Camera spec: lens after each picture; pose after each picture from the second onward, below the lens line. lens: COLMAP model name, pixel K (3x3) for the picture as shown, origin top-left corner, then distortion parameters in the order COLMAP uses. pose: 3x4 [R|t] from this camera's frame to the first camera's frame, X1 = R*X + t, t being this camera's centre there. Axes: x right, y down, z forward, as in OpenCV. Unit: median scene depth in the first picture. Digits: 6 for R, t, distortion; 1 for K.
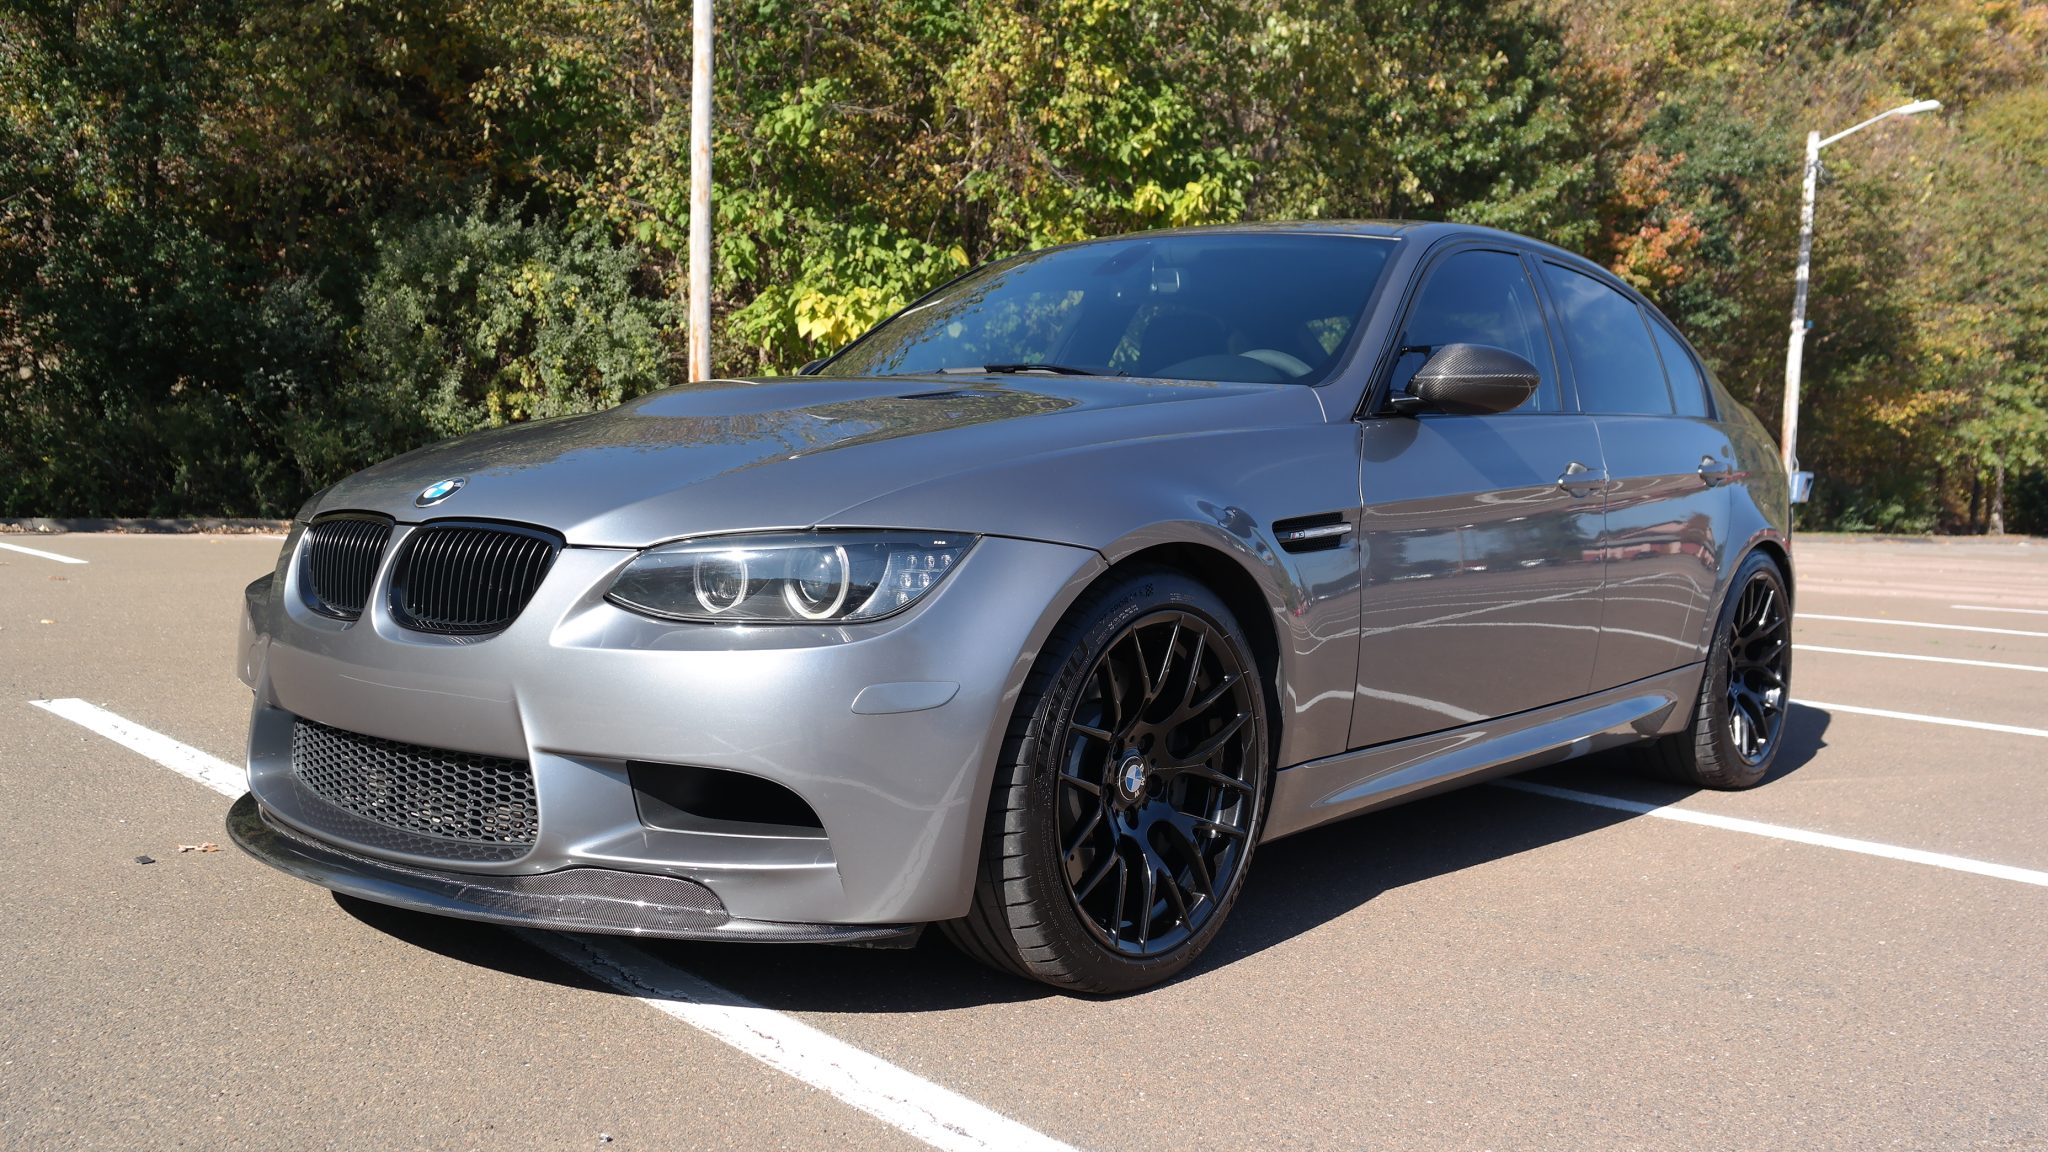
lens RADIAL K [[1769.1, 0, 1002.4], [0, 1769.1, 570.4], [0, 0, 1]] dist [0.005398, 0.003328]
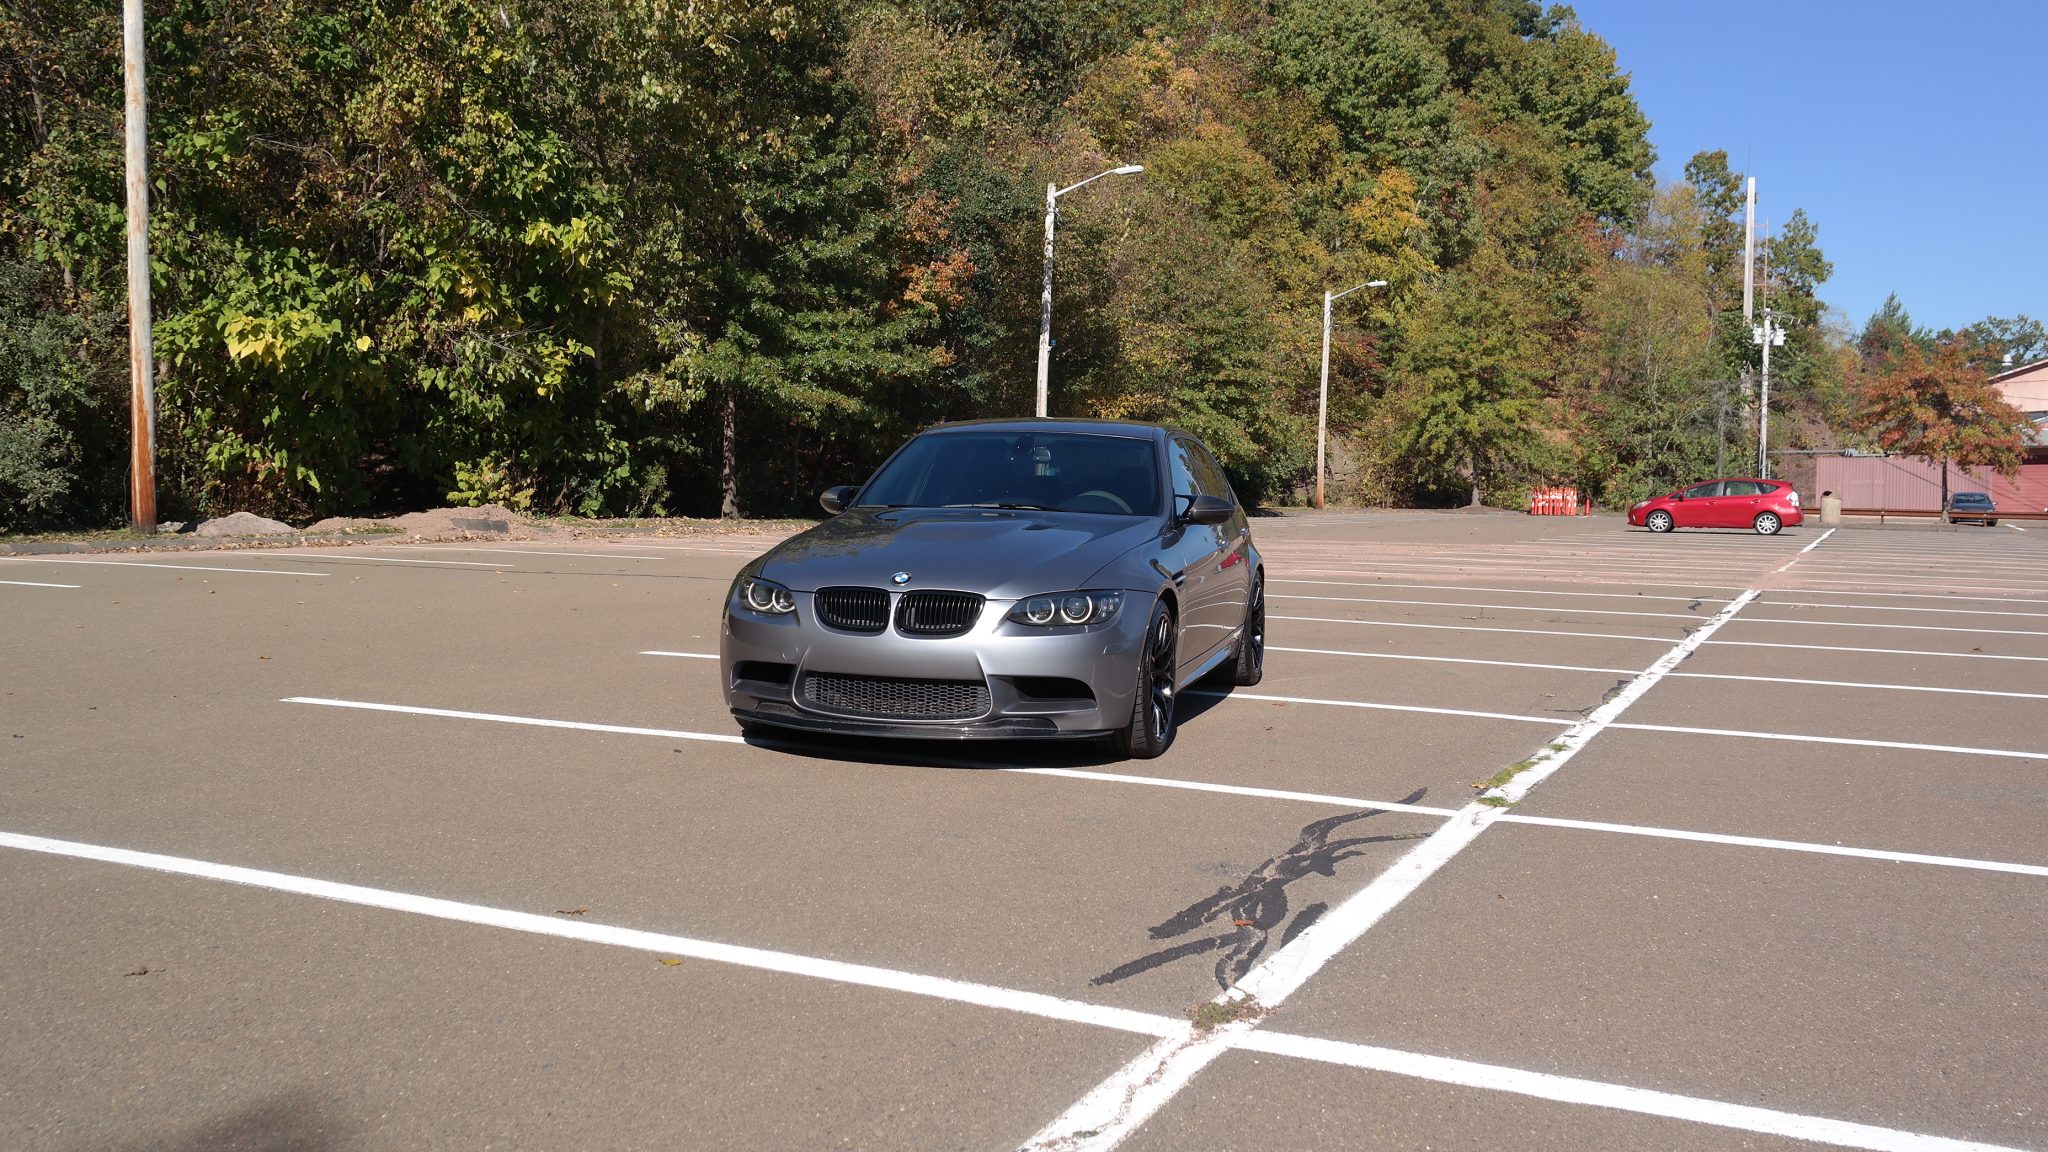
lens RADIAL K [[1799.6, 0, 1024.0], [0, 1799.6, 576.0], [0, 0, 1]] dist [0.014862, 0.000292]
pose [[0.903411, -0.037971, 0.427090, -0.148091], [0.031472, 0.999257, 0.022268, -0.011949], [-0.427618, -0.006676, 0.903935, -0.164518]]
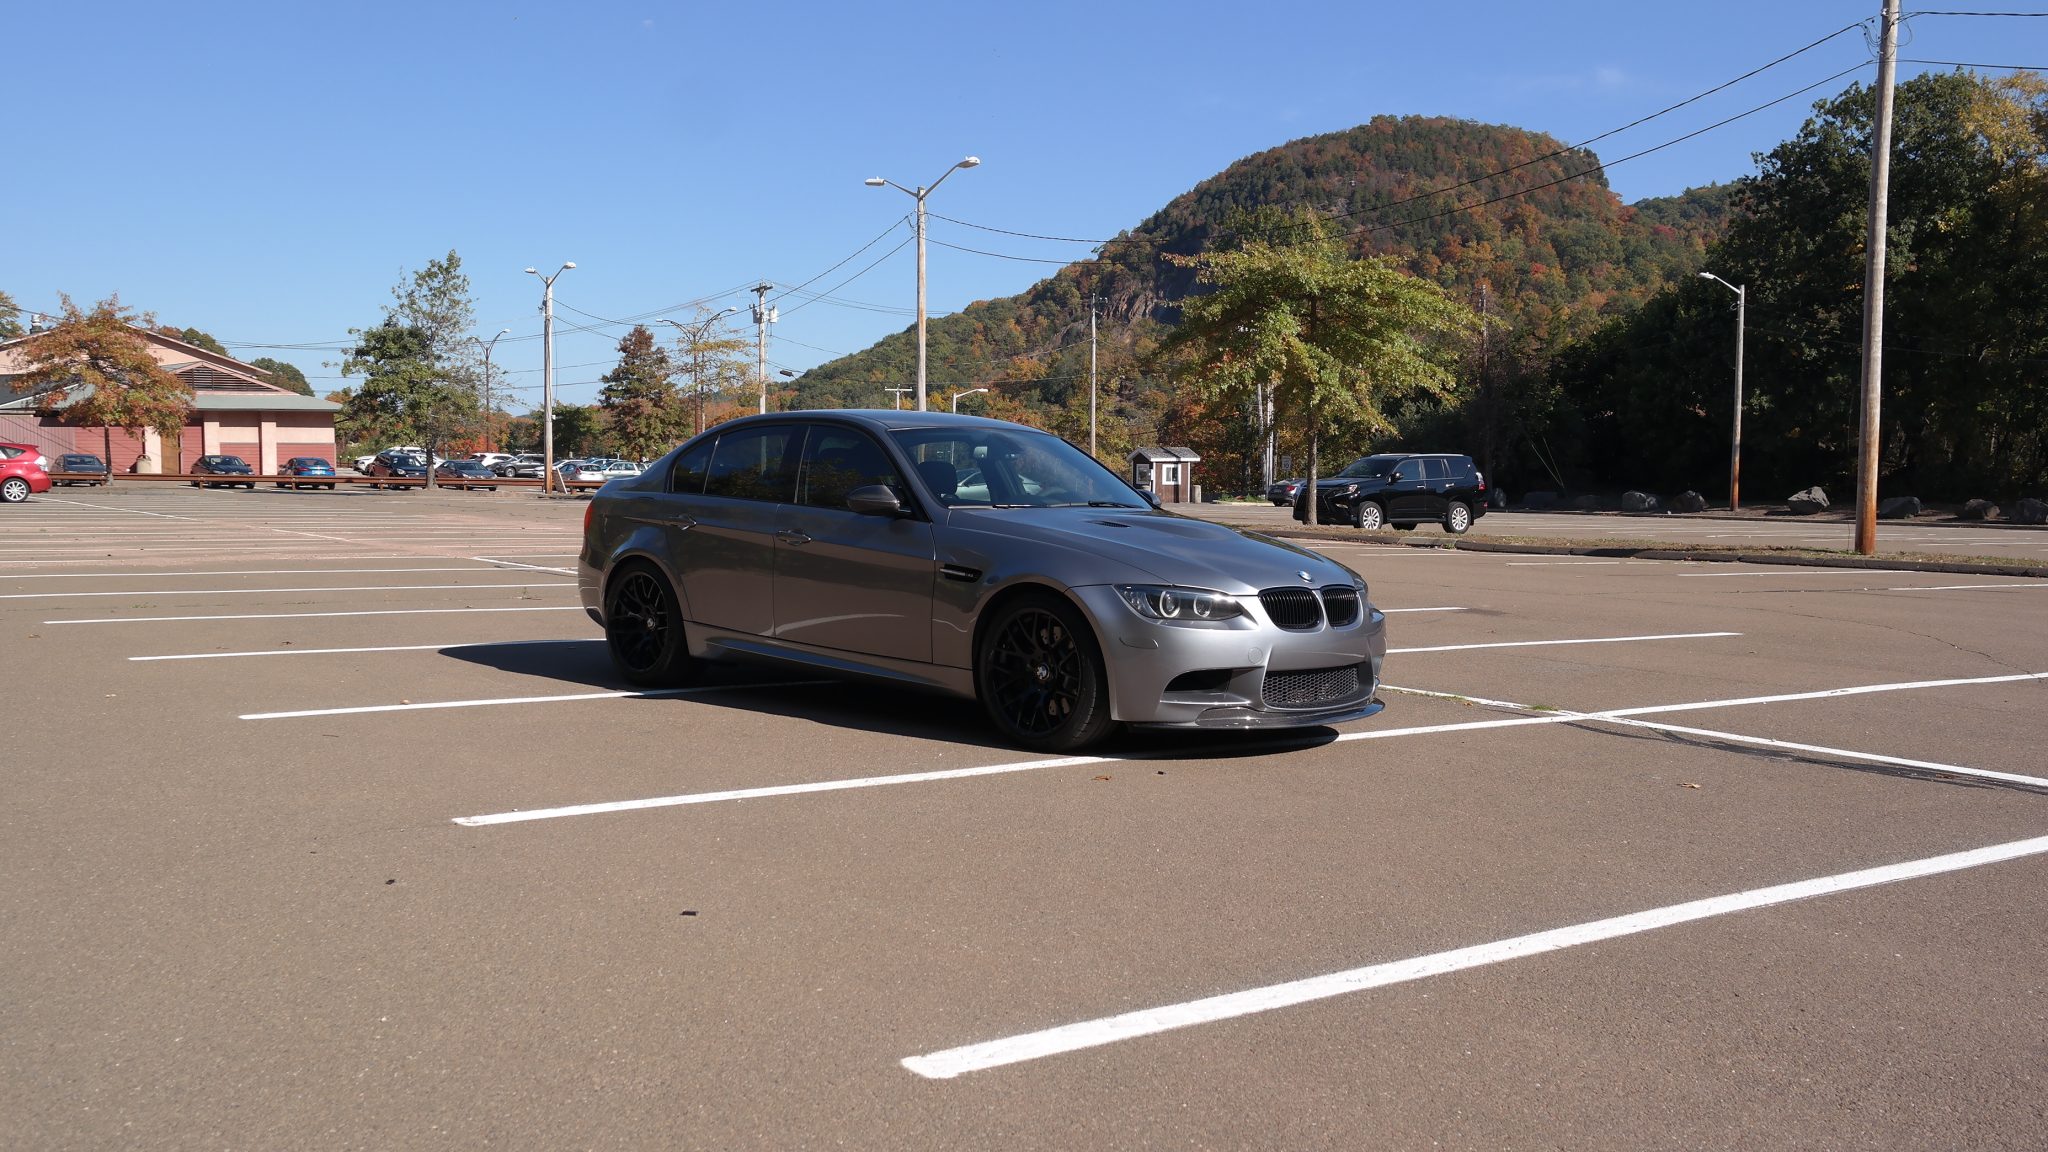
lens RADIAL K [[1799.6, 0, 1024.0], [0, 1799.6, 576.0], [0, 0, 1]] dist [0.014862, 0.000292]
pose [[0.073171, -0.087360, 0.993486, -0.341730], [0.036099, 0.995735, 0.084899, -0.032407], [-0.996666, 0.029652, 0.076012, 0.111999]]
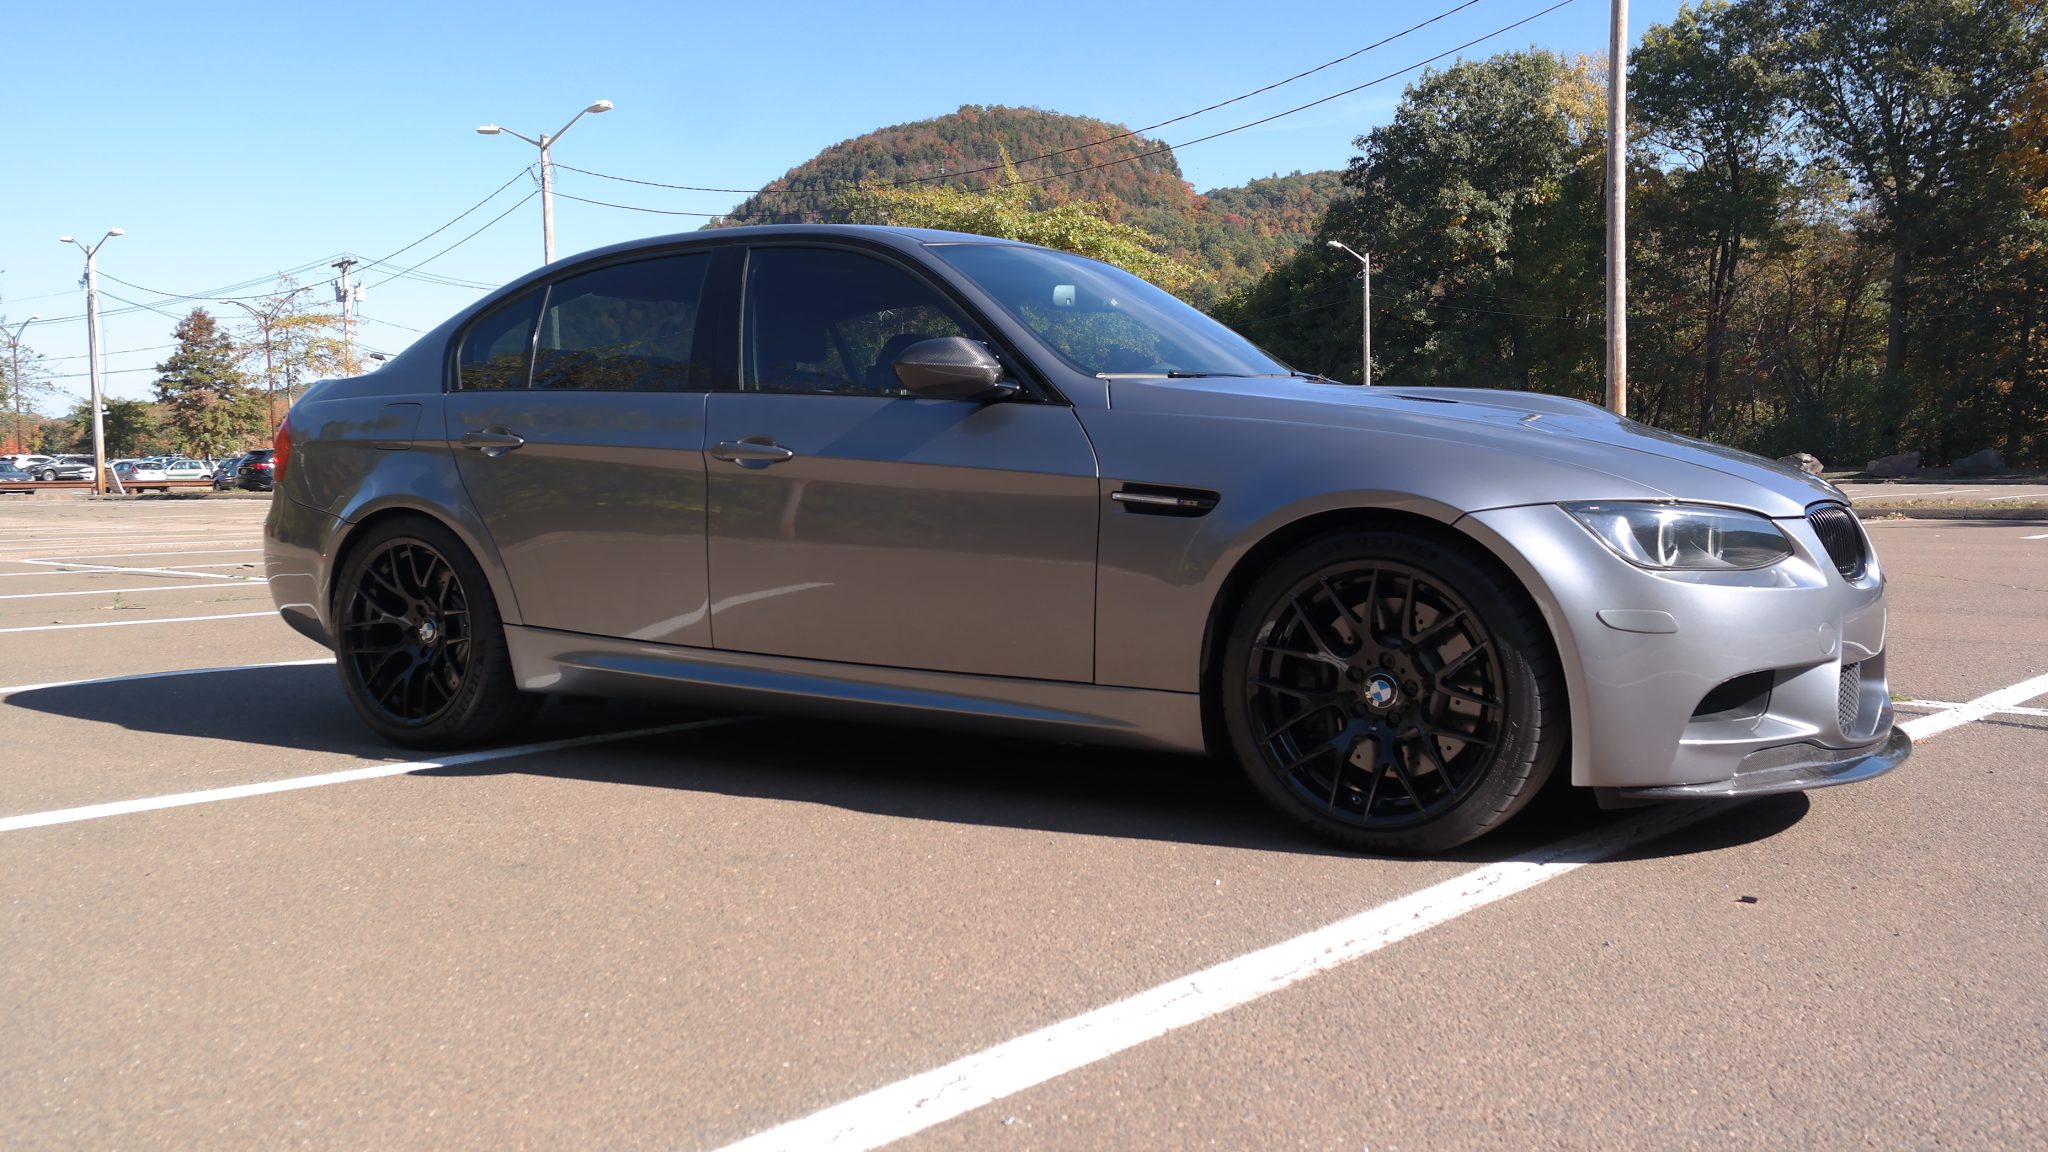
lens RADIAL K [[1796.1, 0, 1021.3], [0, 1796.1, 576.6], [0, 0, 1]] dist [0.013076, 0.000918]
pose [[-0.145184, -0.093309, 0.984995, -0.190426], [0.056564, 0.993132, 0.102417, -0.017439], [-0.987787, 0.070584, -0.138909, 0.177760]]
